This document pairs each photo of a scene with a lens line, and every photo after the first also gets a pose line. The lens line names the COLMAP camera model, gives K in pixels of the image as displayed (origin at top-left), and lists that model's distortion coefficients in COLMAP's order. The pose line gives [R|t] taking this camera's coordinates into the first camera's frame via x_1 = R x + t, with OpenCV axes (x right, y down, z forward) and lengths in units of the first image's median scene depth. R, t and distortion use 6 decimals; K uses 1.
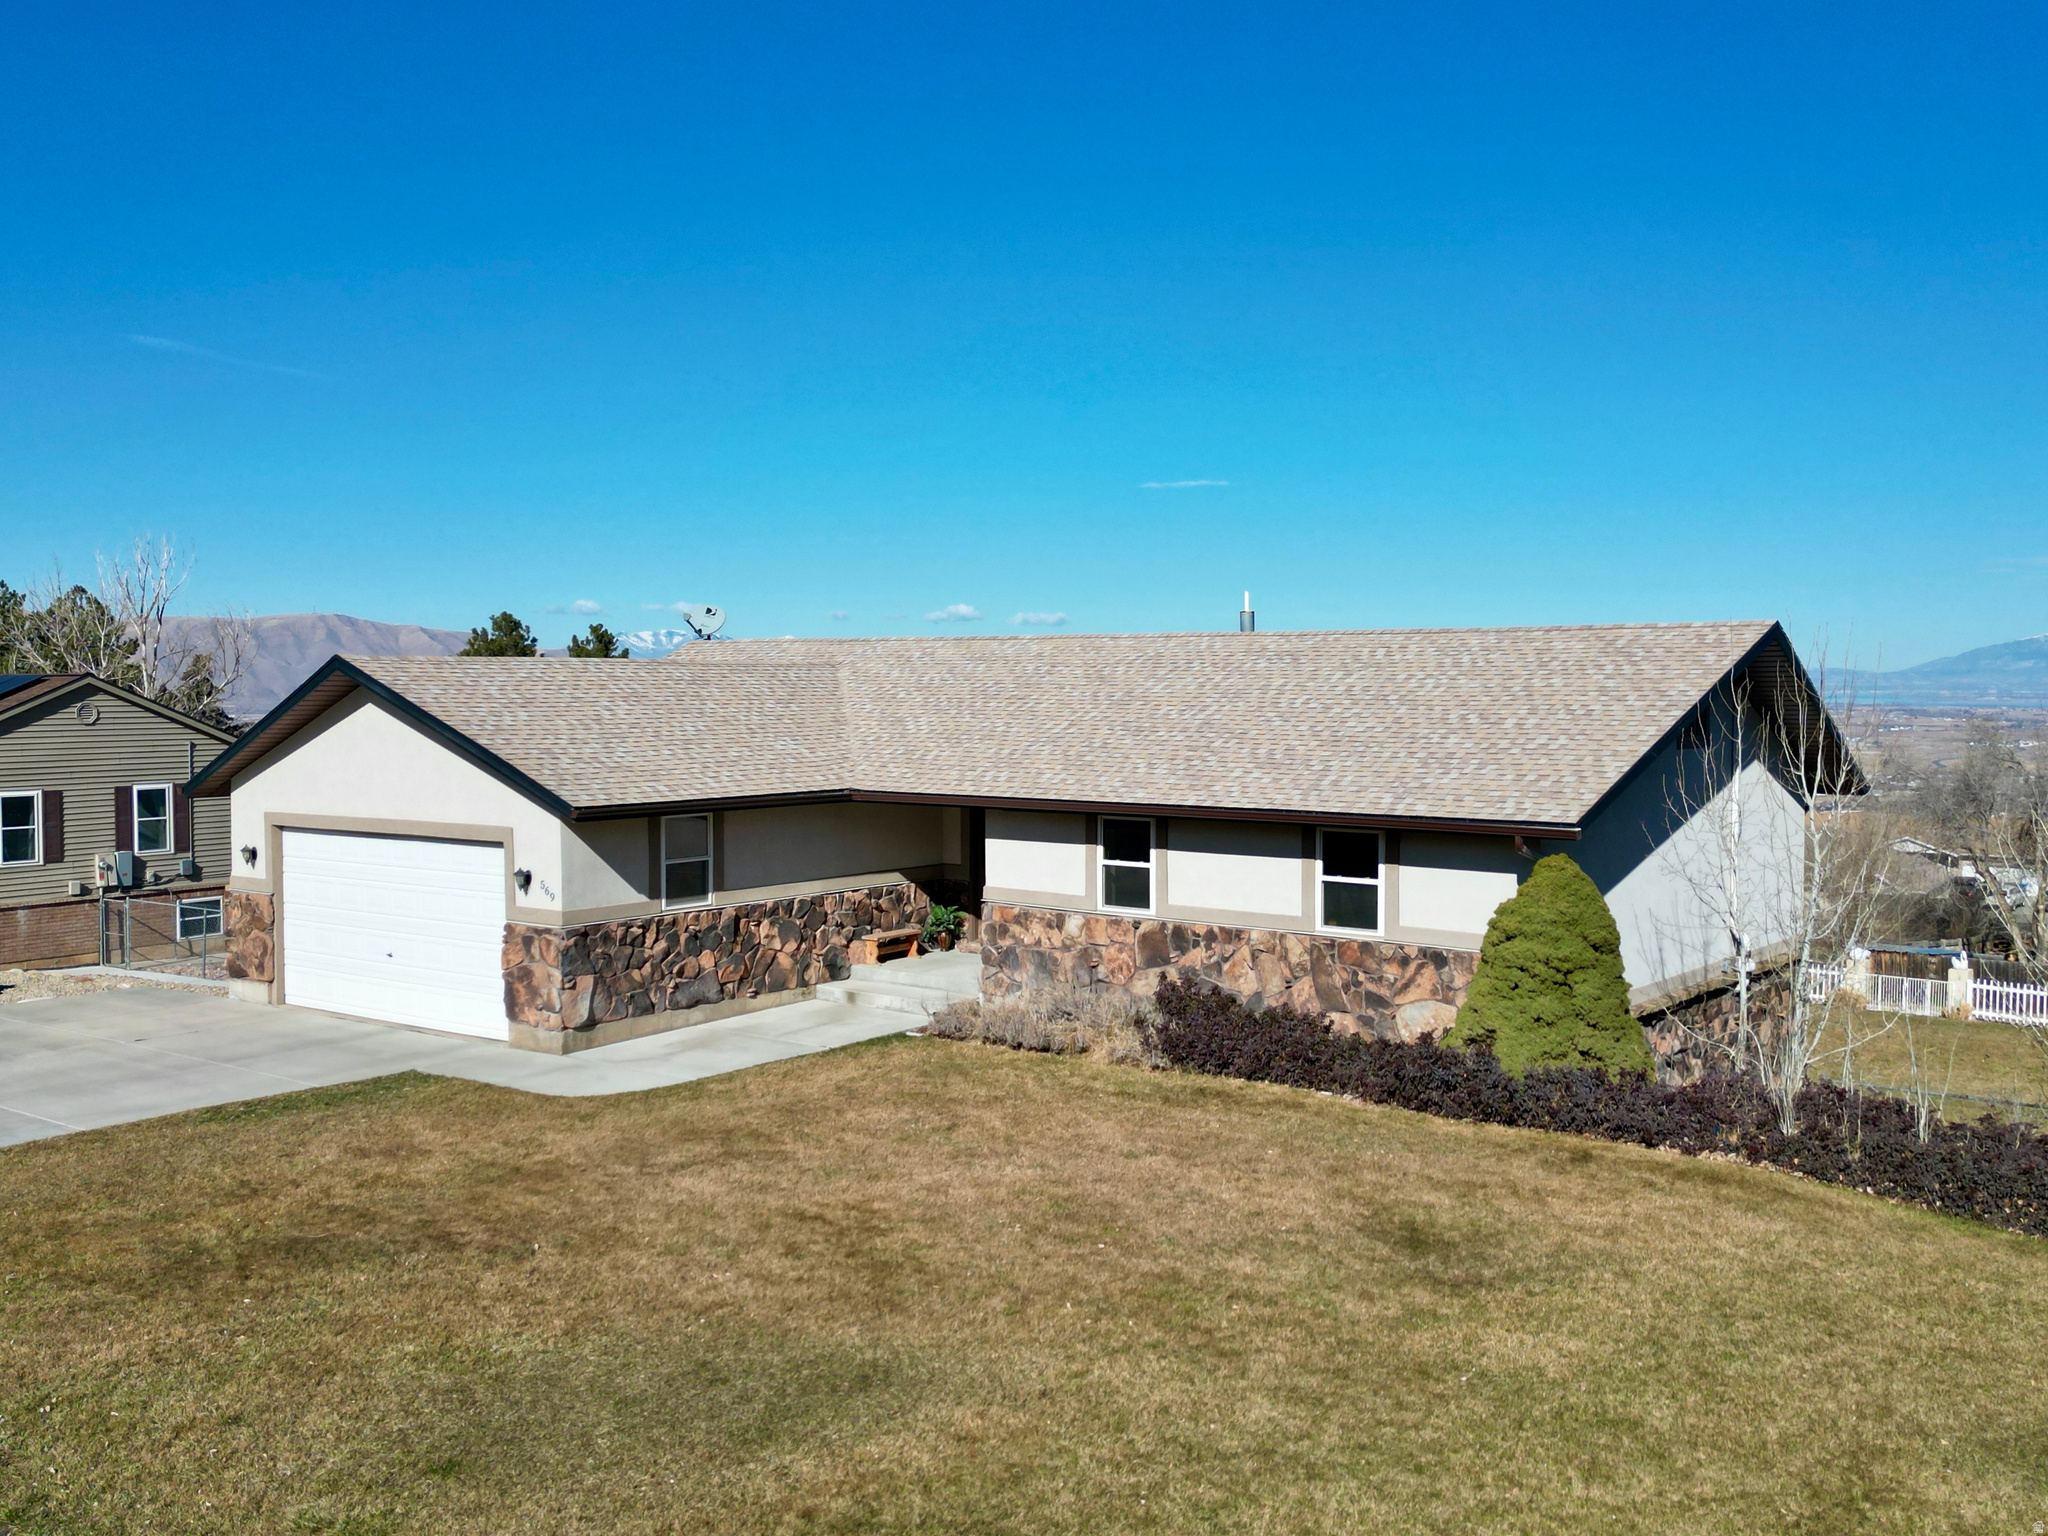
lens RADIAL K [[1940.2, 0, 1024.1], [0, 1940.2, 761.4], [0, 0, 1]] dist [0.107058, -0.128122]
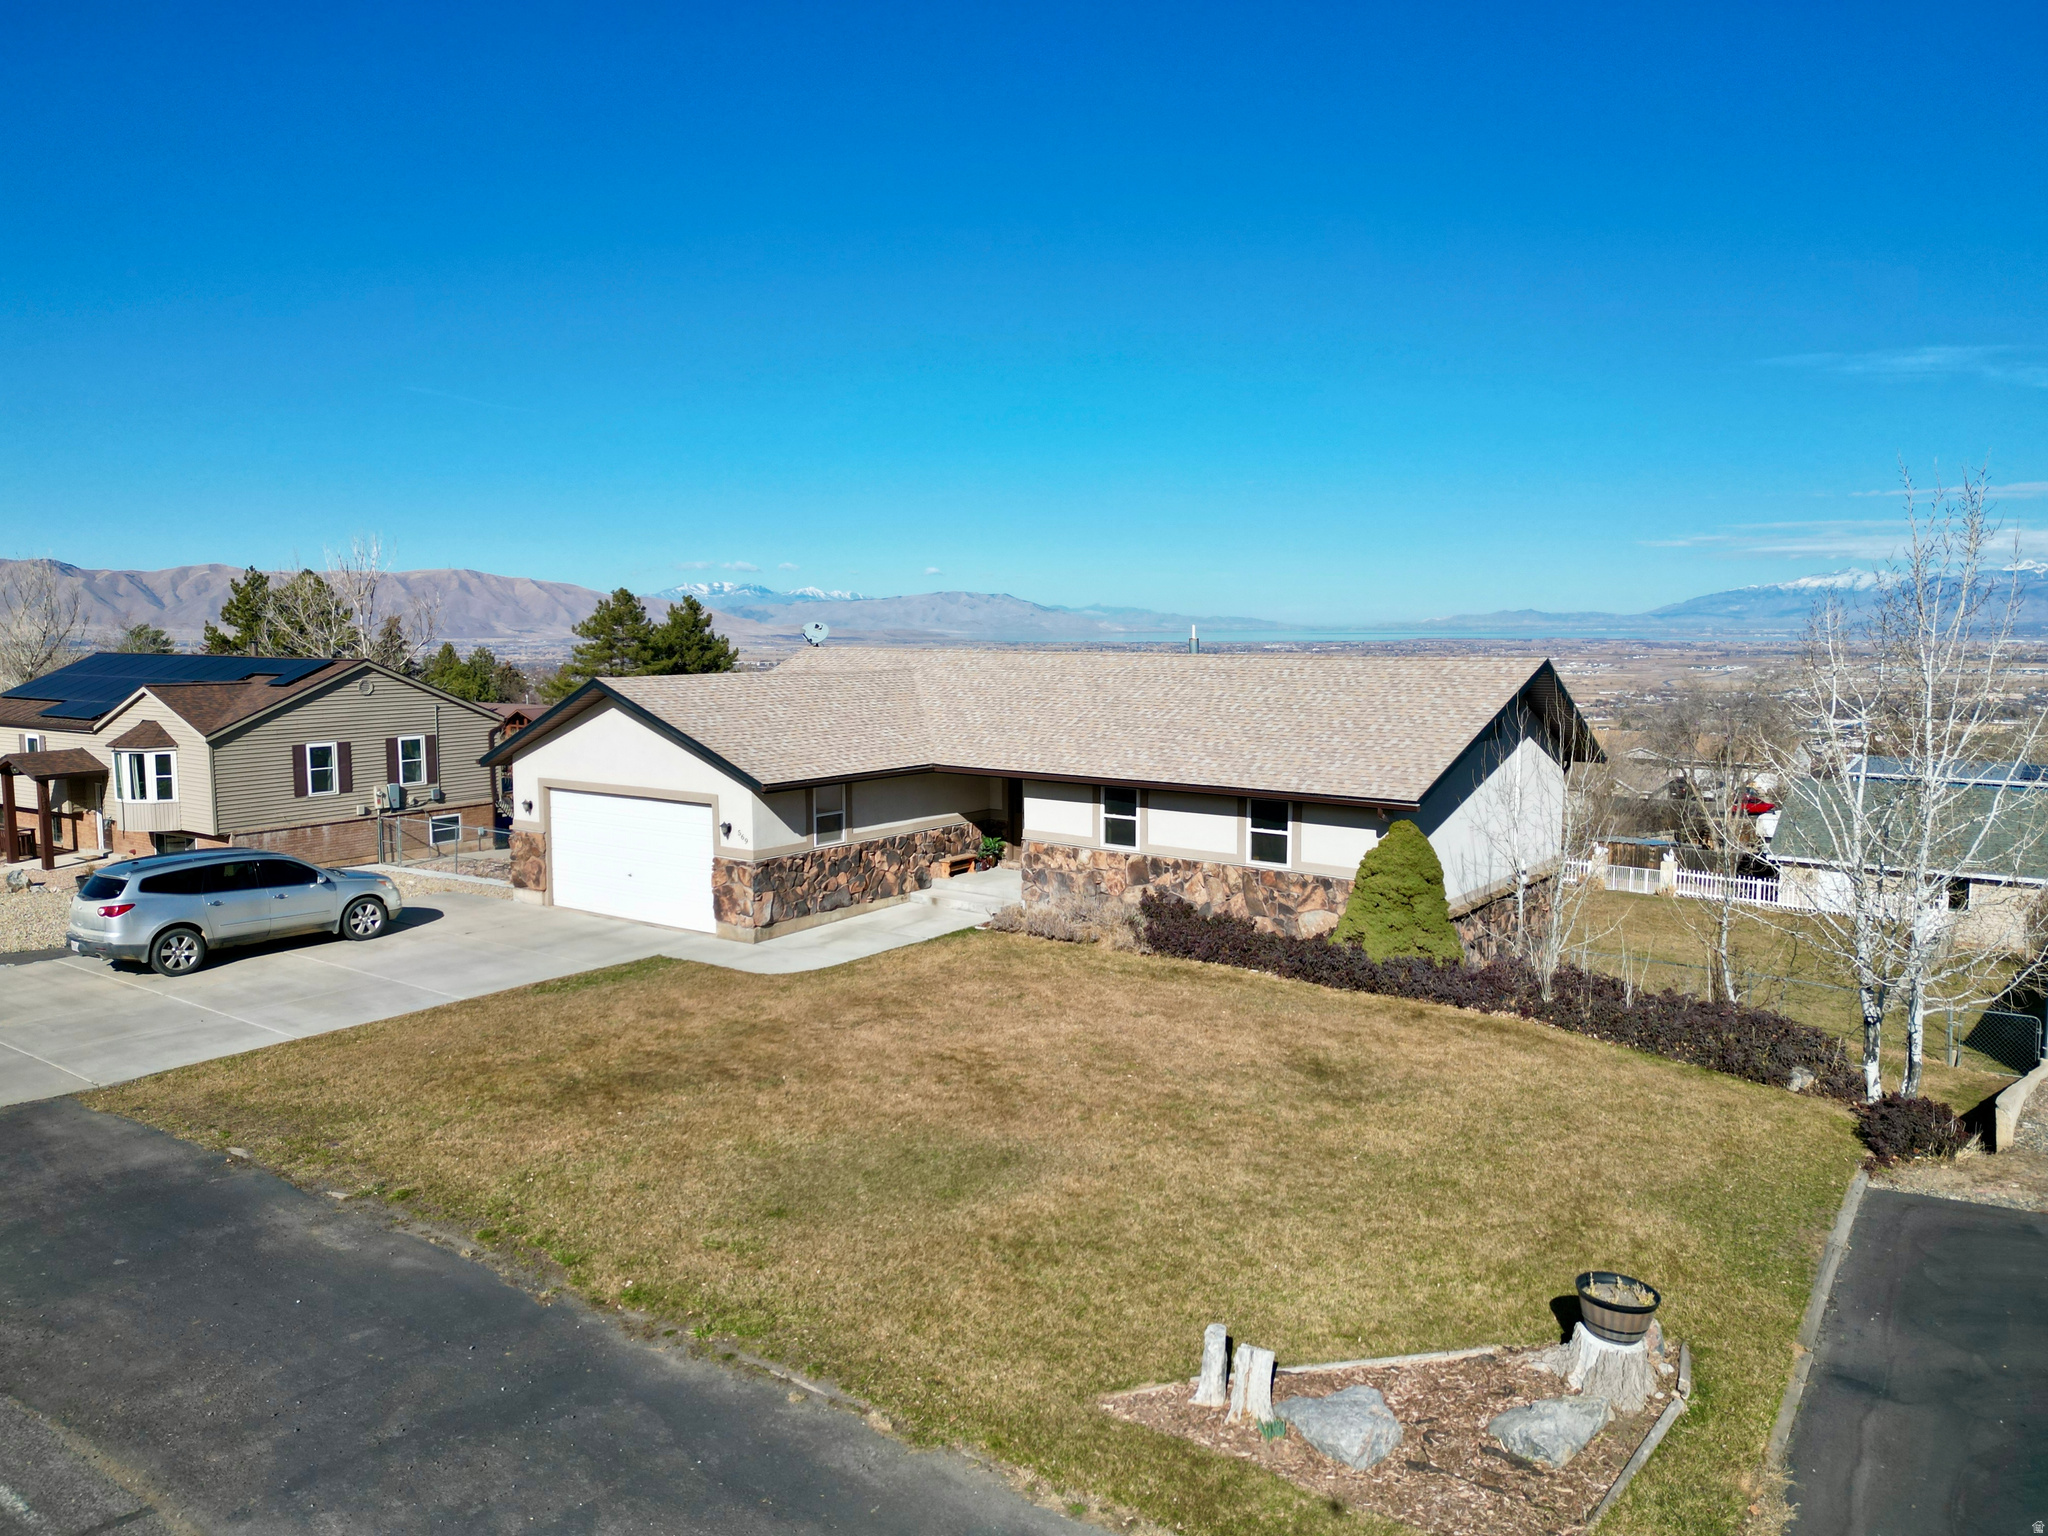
lens RADIAL K [[1451.4, 0, 1024.0], [0, 1451.4, 768.0], [0, 0, 1]] dist [0.123349, -0.165131]
pose [[0.999723, -0.001369, 0.023513, -0.053110], [-0.000022, 0.998255, 0.059054, -0.056729], [-0.023553, -0.059038, 0.997978, -0.142638]]
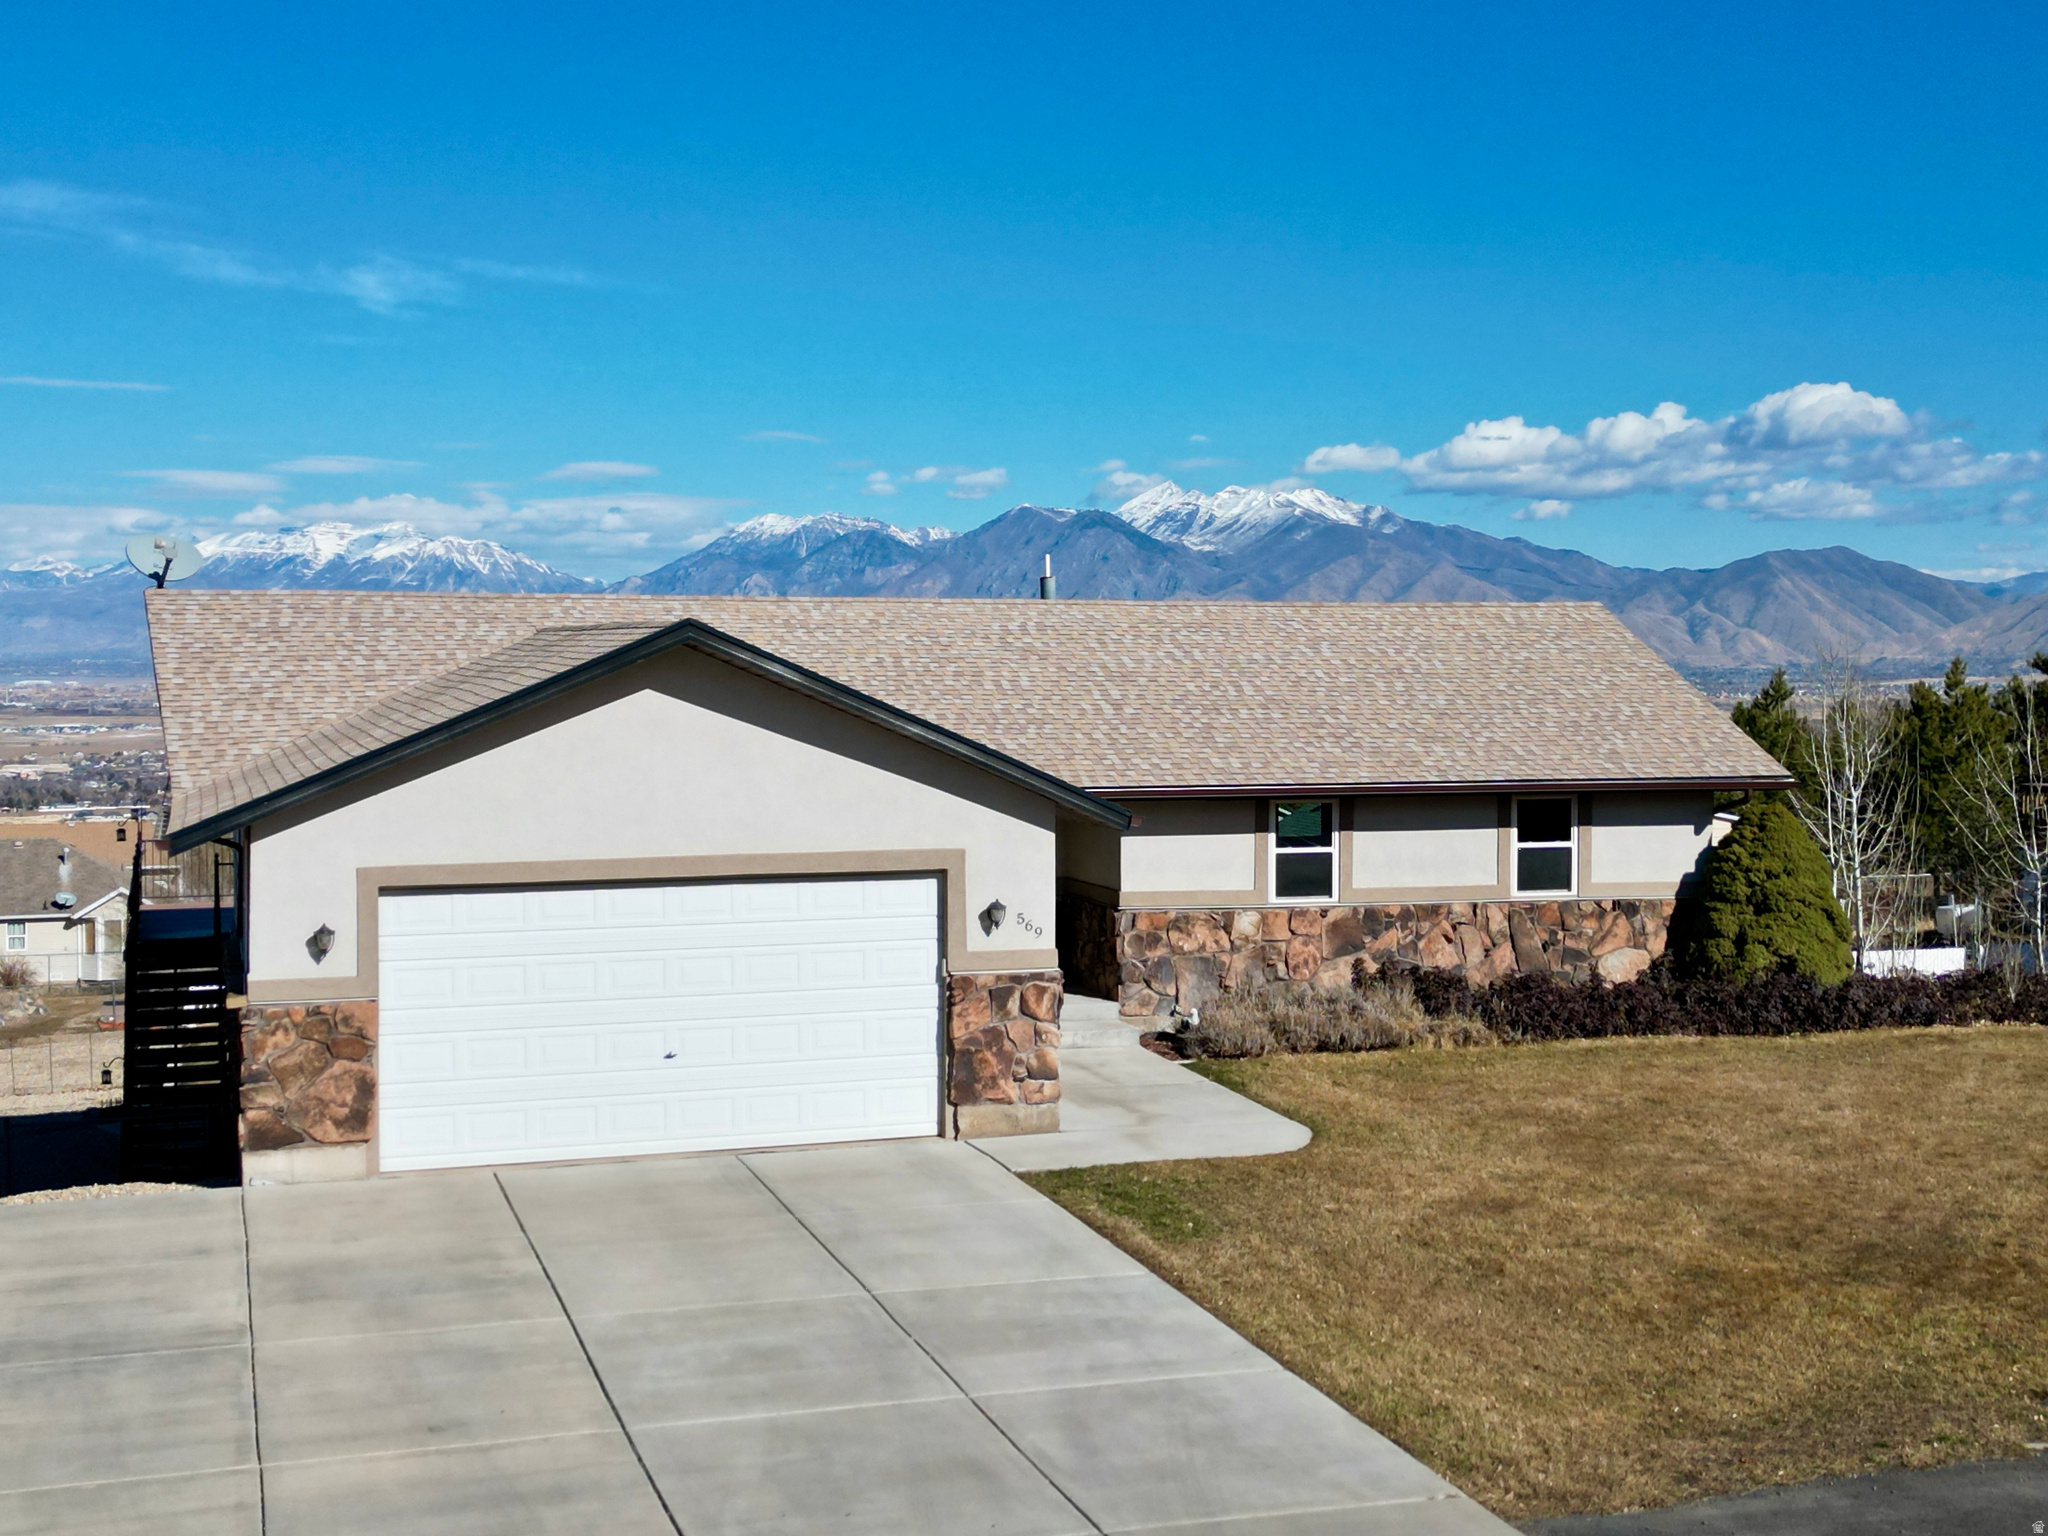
lens RADIAL K [[2613.2, 0, 1024.0], [0, 2613.2, 768.0], [0, 0, 1]] dist [0.173450, -0.472892]
pose [[0.562618, -0.036283, 0.825920, -1.147526], [0.033467, 0.999217, 0.021098, -0.019546], [-0.826039, 0.015771, 0.563392, 0.428167]]
